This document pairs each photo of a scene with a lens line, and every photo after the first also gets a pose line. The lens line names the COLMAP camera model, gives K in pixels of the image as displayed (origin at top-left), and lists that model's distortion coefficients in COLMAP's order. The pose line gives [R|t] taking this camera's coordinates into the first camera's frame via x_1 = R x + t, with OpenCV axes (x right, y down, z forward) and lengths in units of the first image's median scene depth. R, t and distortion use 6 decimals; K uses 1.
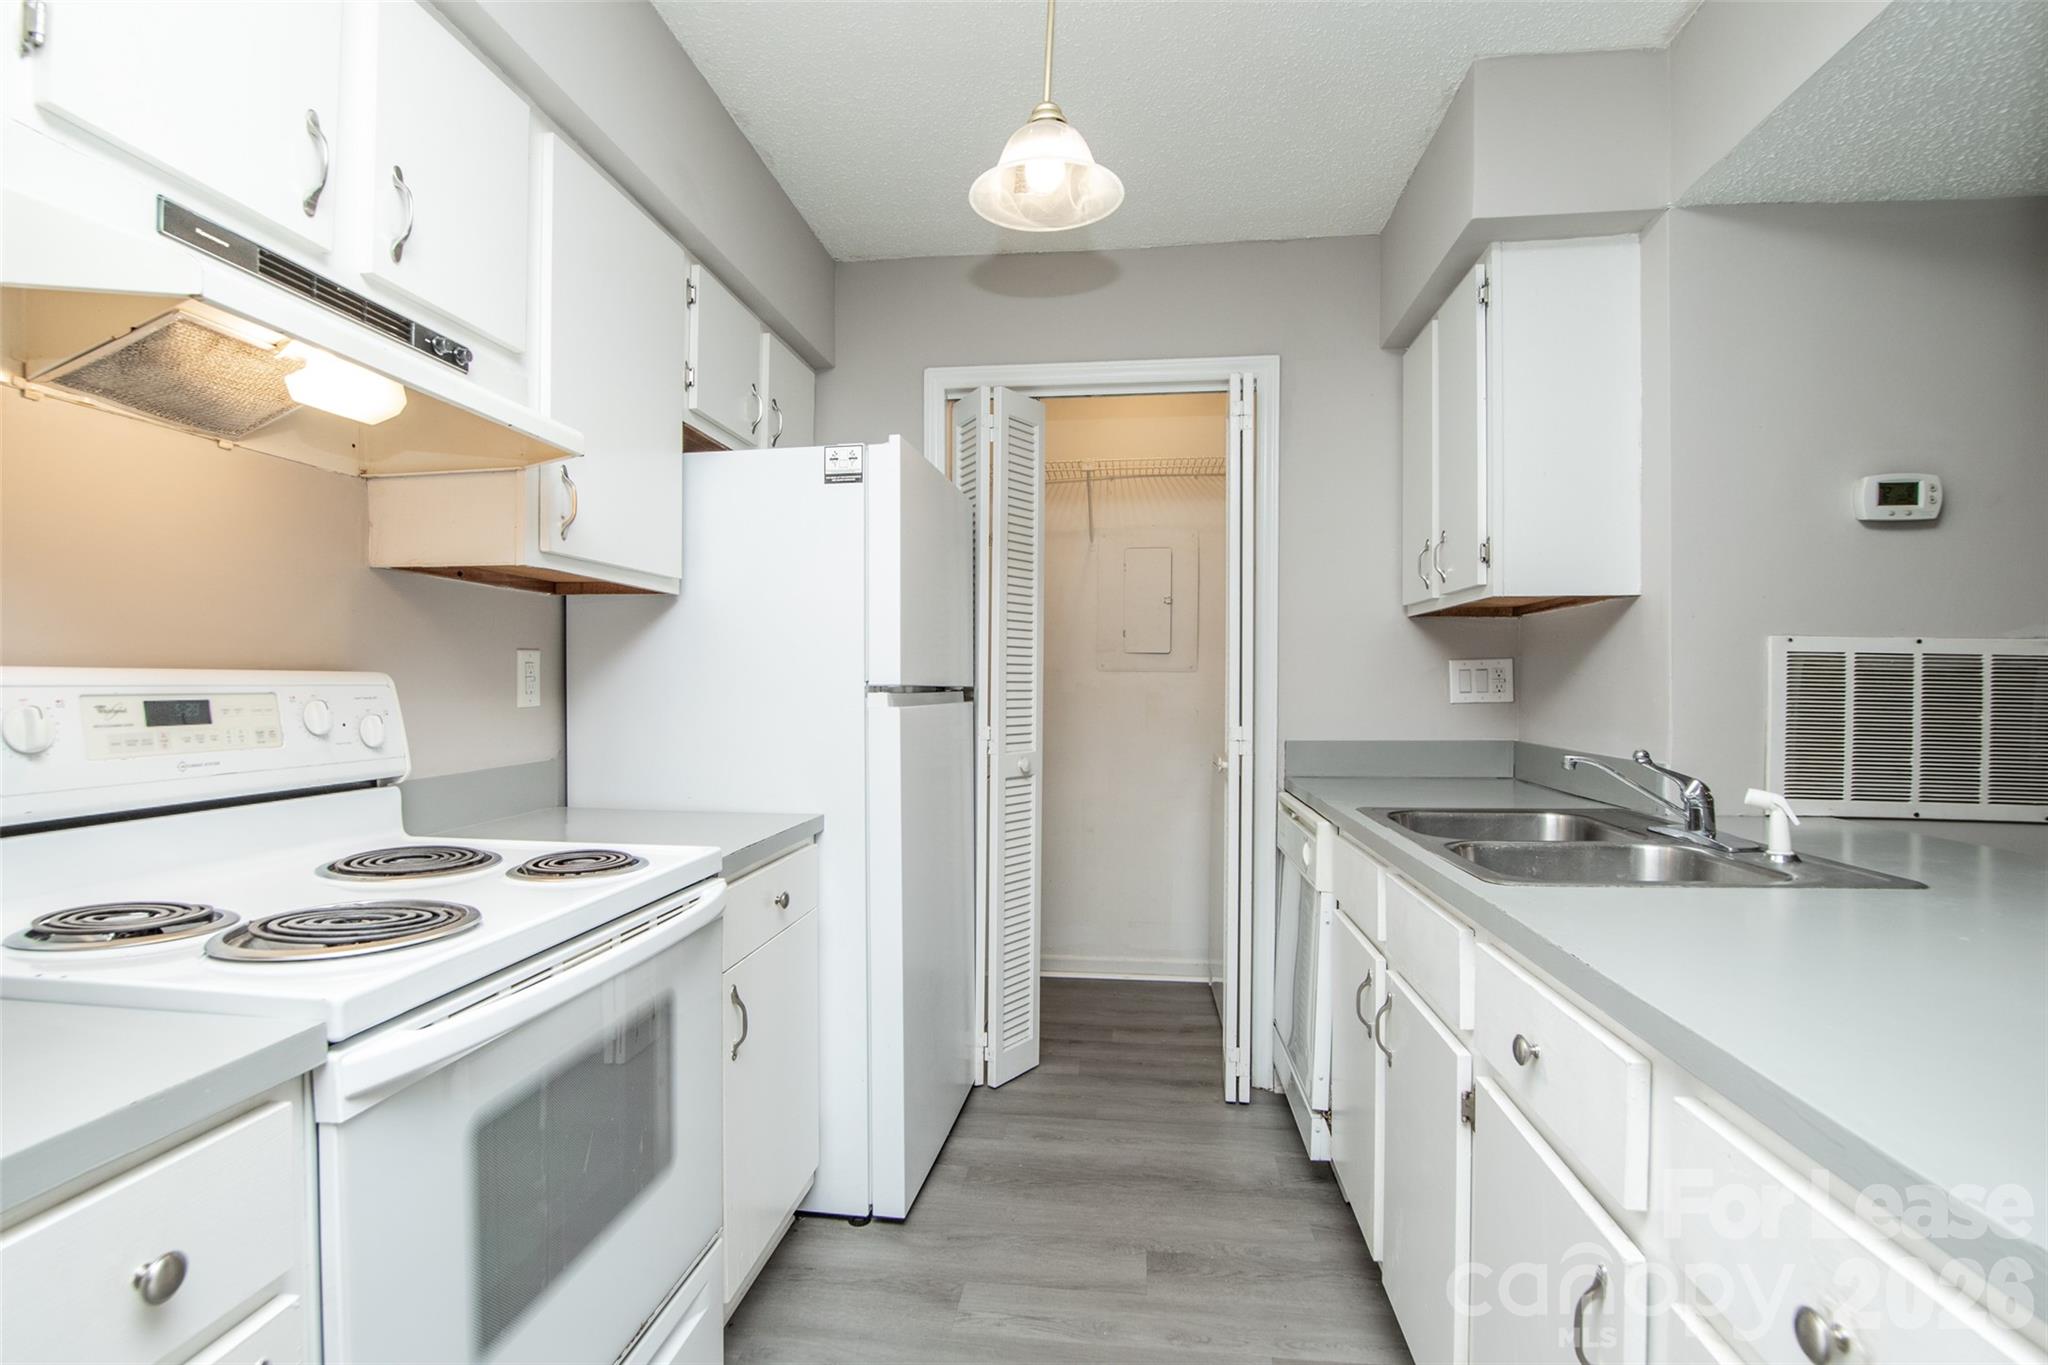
lens RADIAL K [[950.3, 0, 989.8], [0, 950.3, 692.9], [0, 0, 1]] dist [-0.045301, 0.008894]
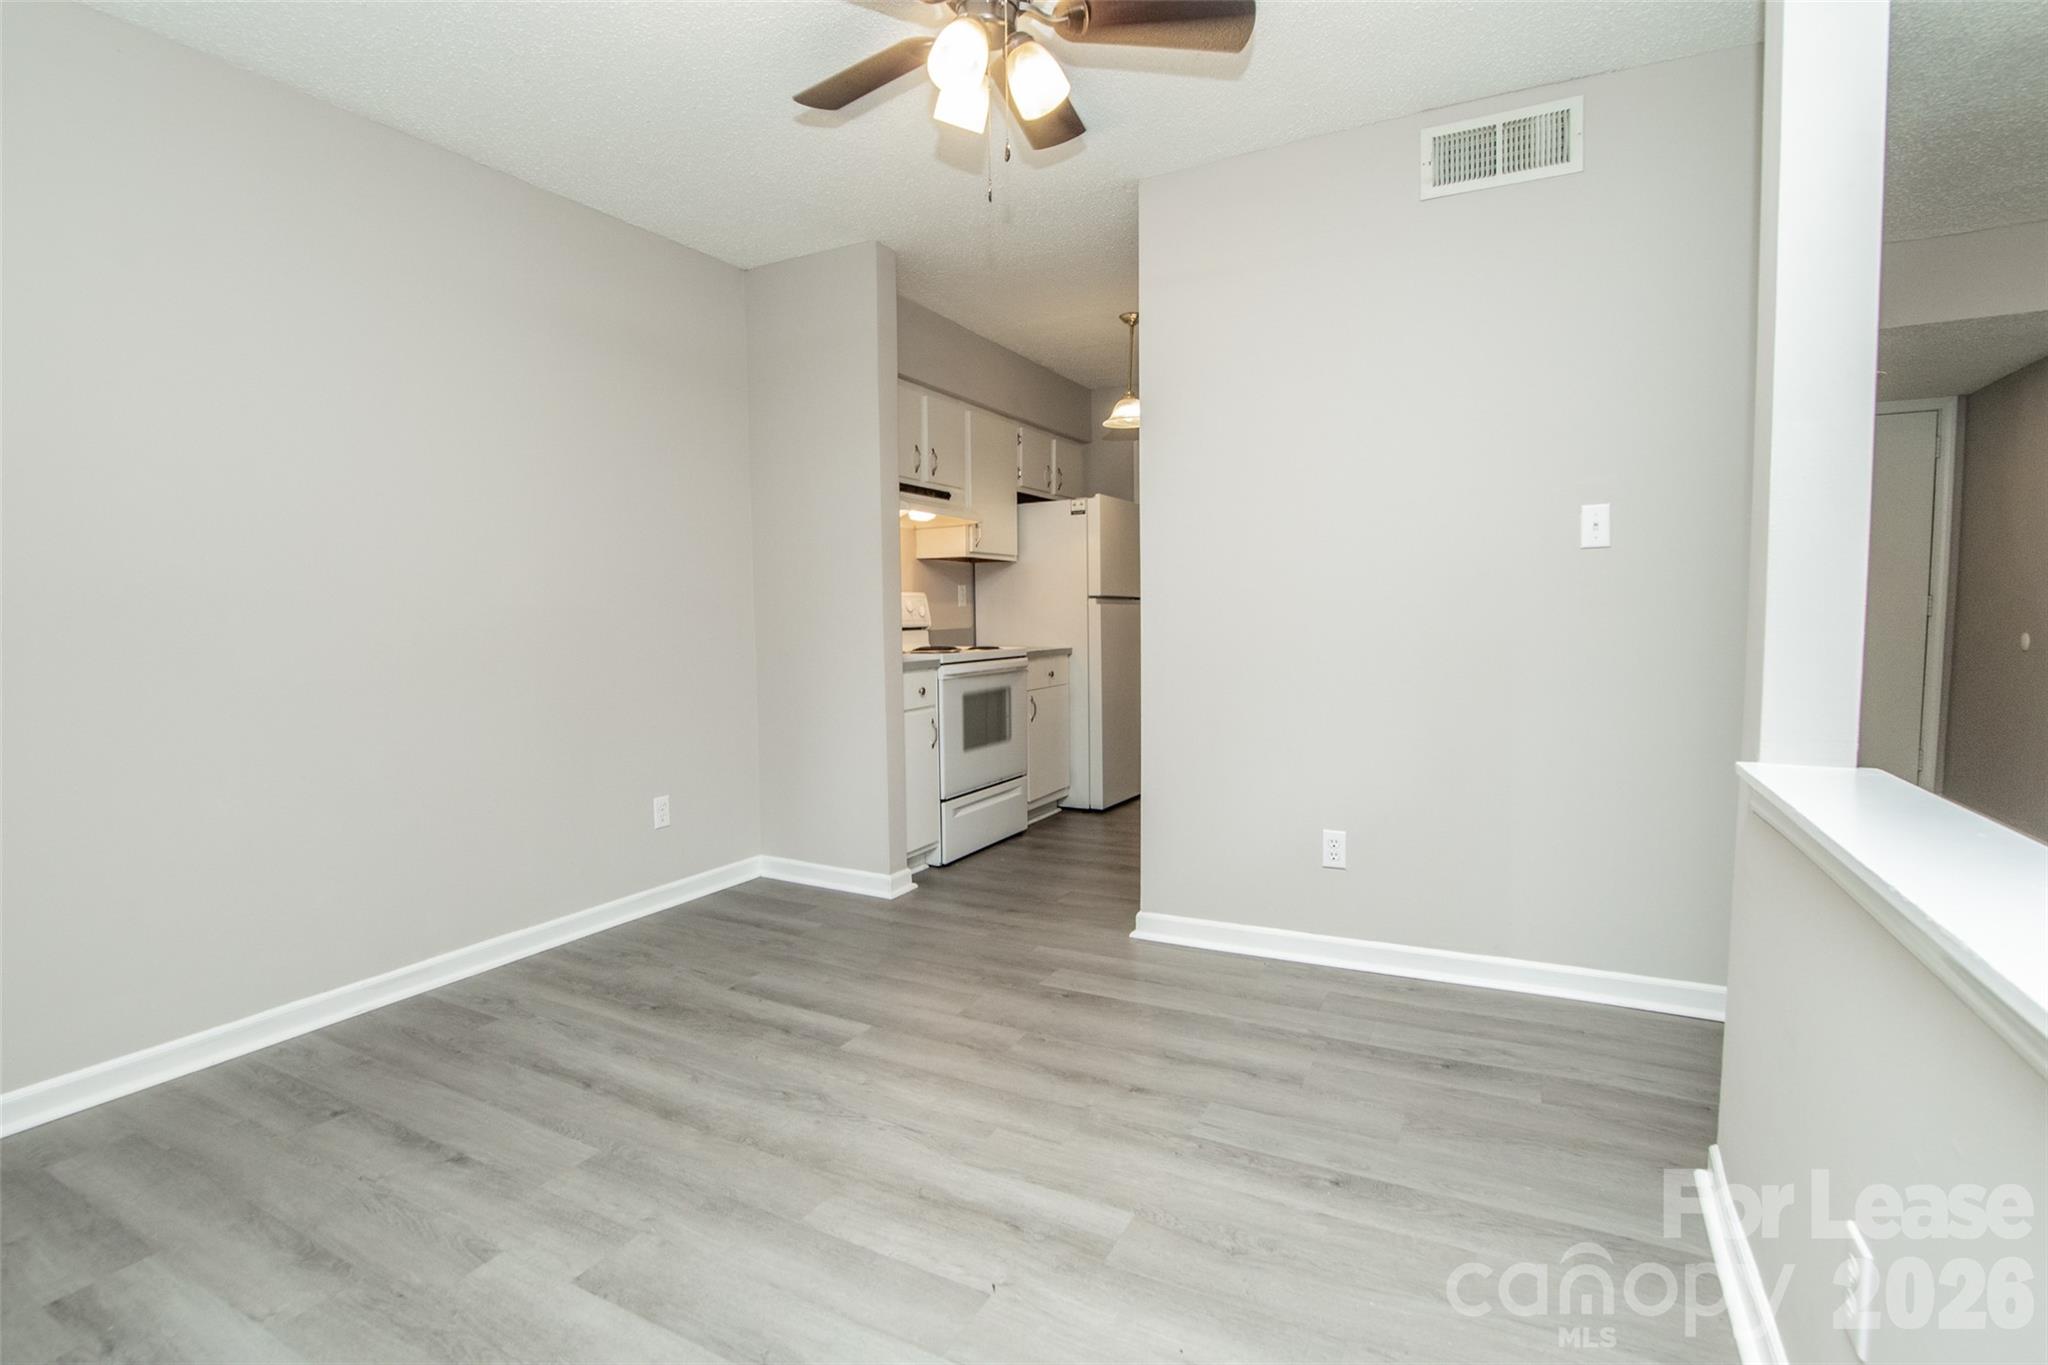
lens RADIAL K [[953.6, 0, 1013.0], [0, 953.6, 691.3], [0, 0, 1]] dist [-0.042222, 0.007568]
pose [[0.936941, 0.016480, -0.349099, 0.664278], [0.010085, 0.997197, 0.074141, 0.064773], [0.349343, -0.072986, 0.934148, -1.681045]]
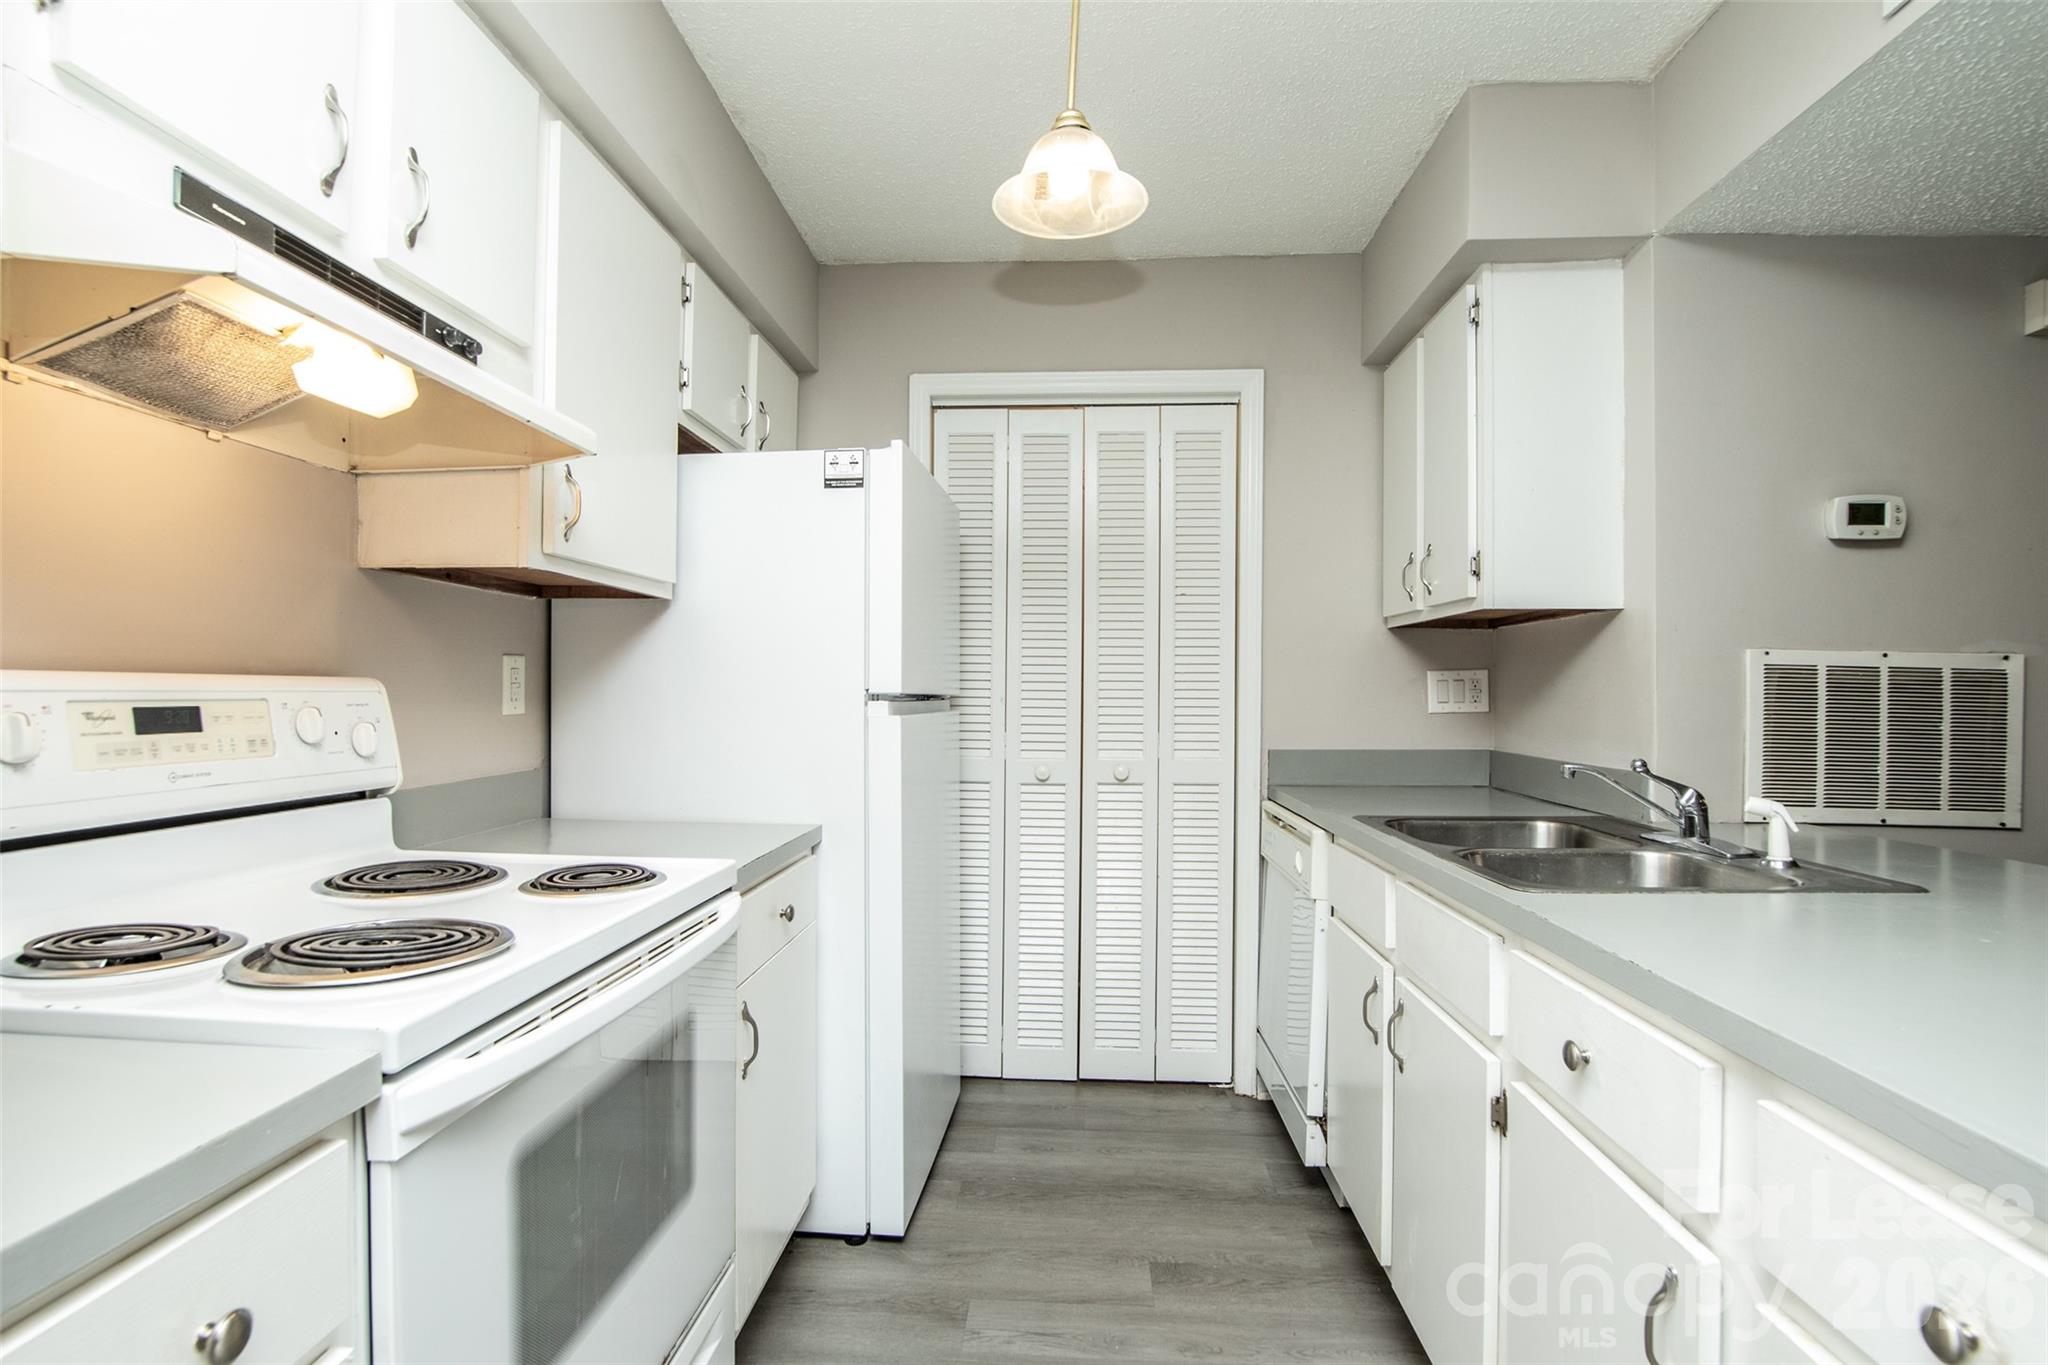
lens RADIAL K [[950.3, 0, 989.8], [0, 950.3, 692.9], [0, 0, 1]] dist [-0.045301, 0.008894]
pose [[0.998344, 0.004025, 0.057379, -0.069524], [-0.003539, 0.999957, -0.008564, -0.000647], [-0.057411, 0.008347, 0.998316, 0.012242]]
